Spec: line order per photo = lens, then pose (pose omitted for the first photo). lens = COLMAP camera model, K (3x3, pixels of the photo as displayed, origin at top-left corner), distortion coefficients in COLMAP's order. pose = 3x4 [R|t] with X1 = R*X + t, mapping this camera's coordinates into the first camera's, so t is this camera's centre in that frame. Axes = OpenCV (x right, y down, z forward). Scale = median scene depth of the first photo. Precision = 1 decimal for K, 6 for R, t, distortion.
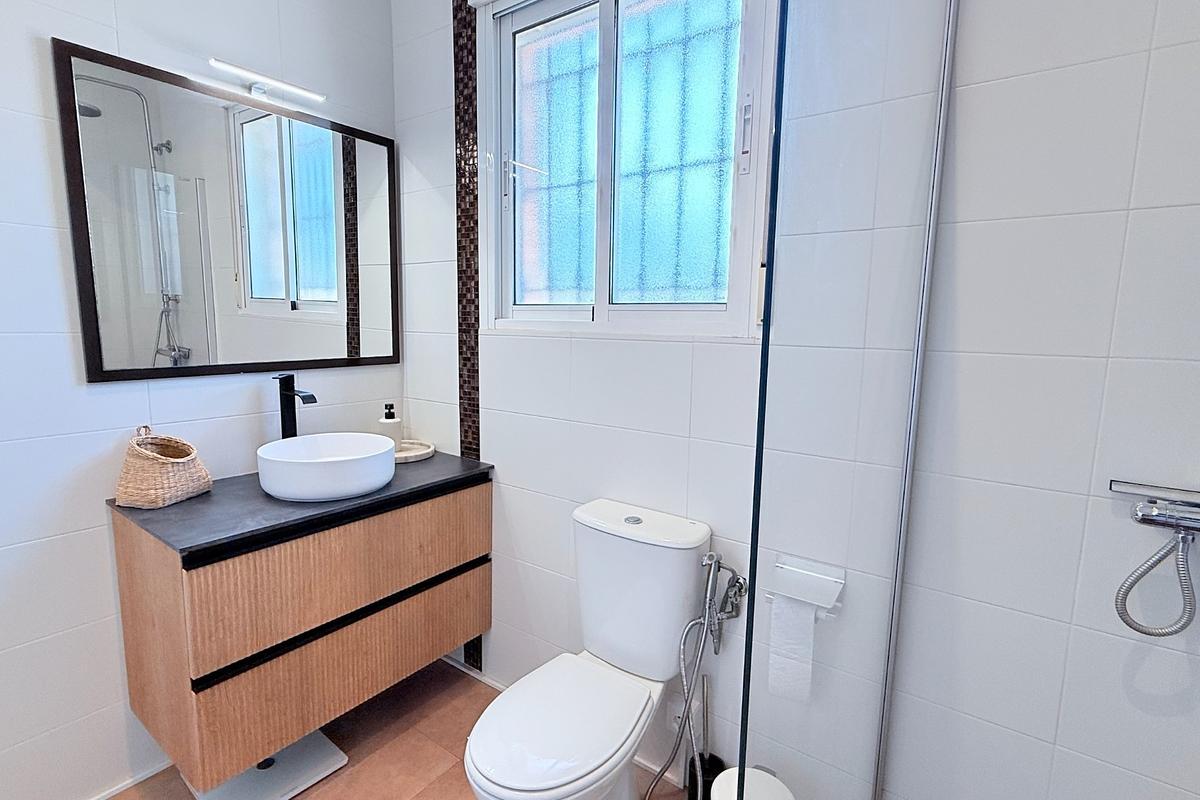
lens RADIAL K [[567.6, 0, 600.0], [0, 567.6, 400.0], [0, 0, 1]] dist [-0.000591, -0.000620]
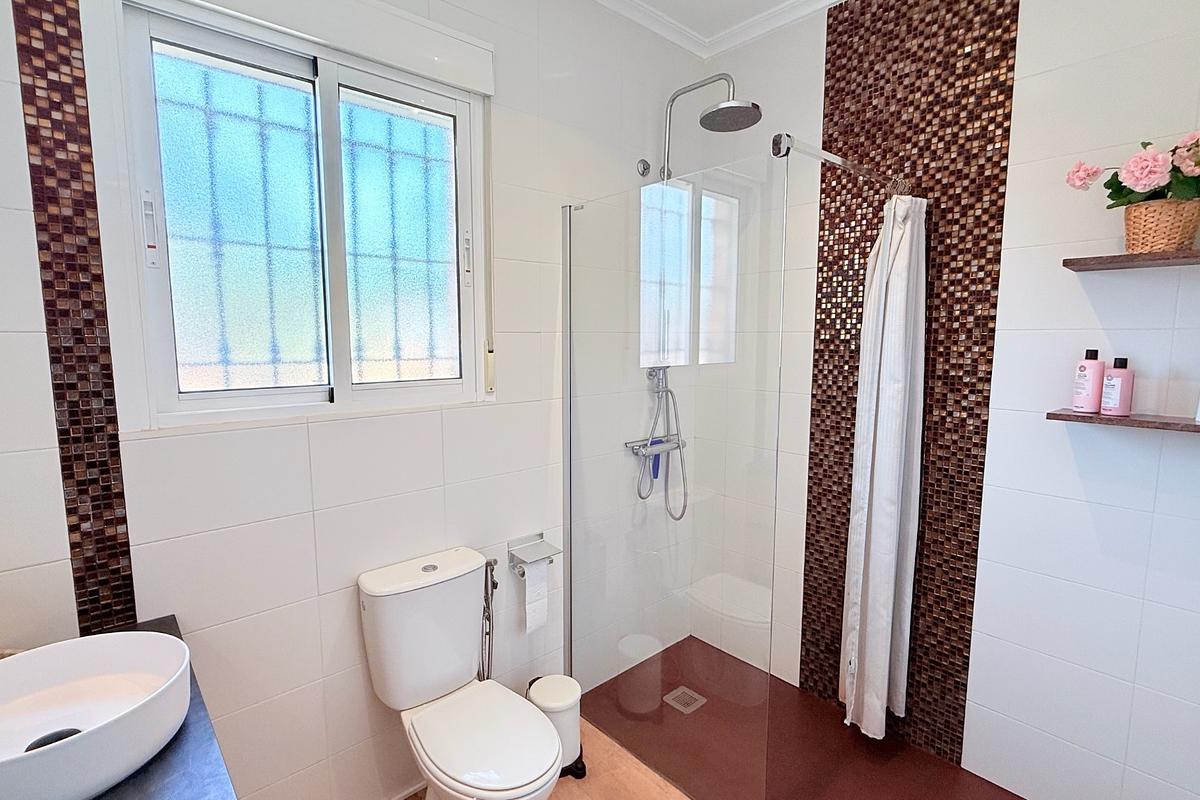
lens RADIAL K [[567.6, 0, 600.0], [0, 567.6, 400.0], [0, 0, 1]] dist [-0.000591, -0.000620]
pose [[0.204431, -0.118681, 0.971660, -0.760898], [0.136869, 0.986338, 0.091677, -0.149642], [-0.969265, 0.114249, 0.217882, 0.291155]]
